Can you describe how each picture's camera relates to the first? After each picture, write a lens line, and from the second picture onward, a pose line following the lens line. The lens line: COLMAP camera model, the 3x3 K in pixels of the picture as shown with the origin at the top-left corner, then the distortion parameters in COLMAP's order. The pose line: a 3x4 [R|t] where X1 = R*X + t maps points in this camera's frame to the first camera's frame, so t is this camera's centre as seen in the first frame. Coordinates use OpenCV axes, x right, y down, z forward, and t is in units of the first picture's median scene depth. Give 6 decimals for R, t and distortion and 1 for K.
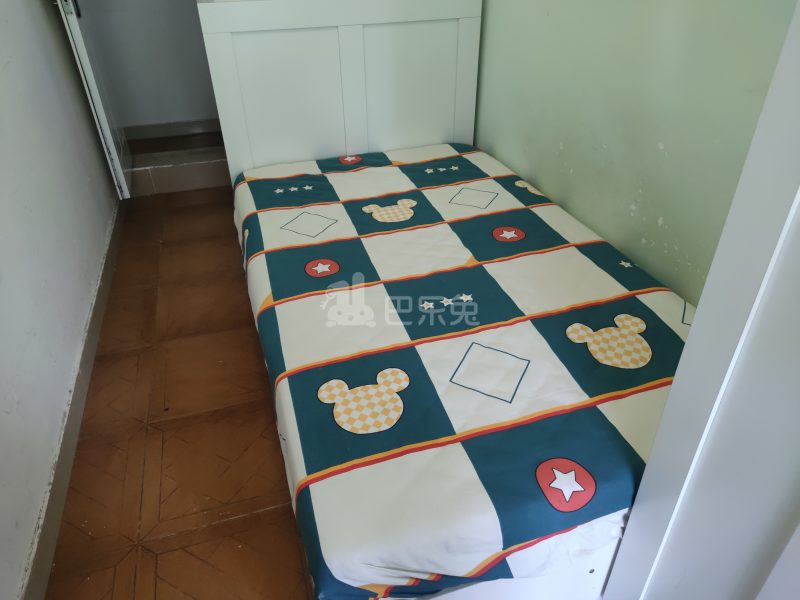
lens RADIAL K [[567.2, 0, 400.0], [0, 567.2, 300.0], [0, 0, 1]] dist [0.072466, -0.073017]
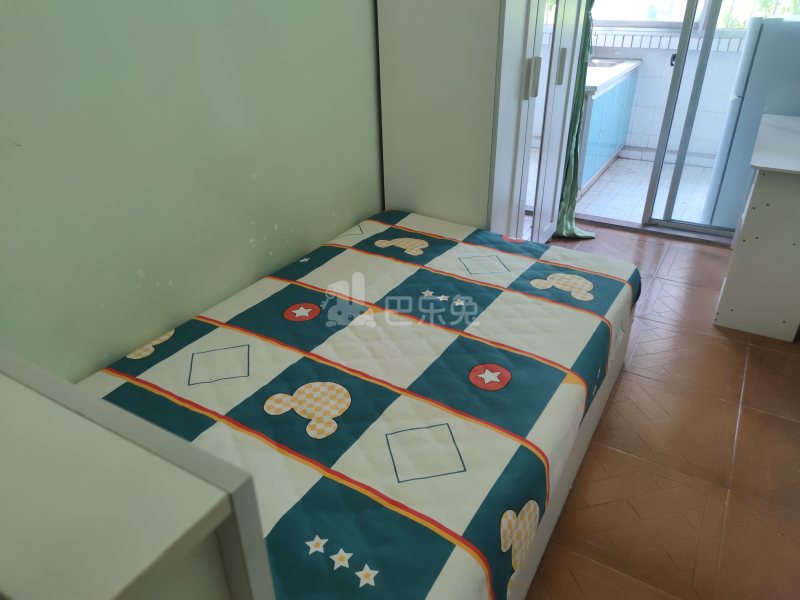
lens RADIAL K [[567.2, 0, 400.0], [0, 567.2, 300.0], [0, 0, 1]] dist [0.072466, -0.073017]
pose [[-0.655471, -0.347482, 0.670533, -0.558652], [0.440421, 0.545381, 0.713154, -0.755339], [-0.613504, 0.762769, -0.204443, 1.129784]]
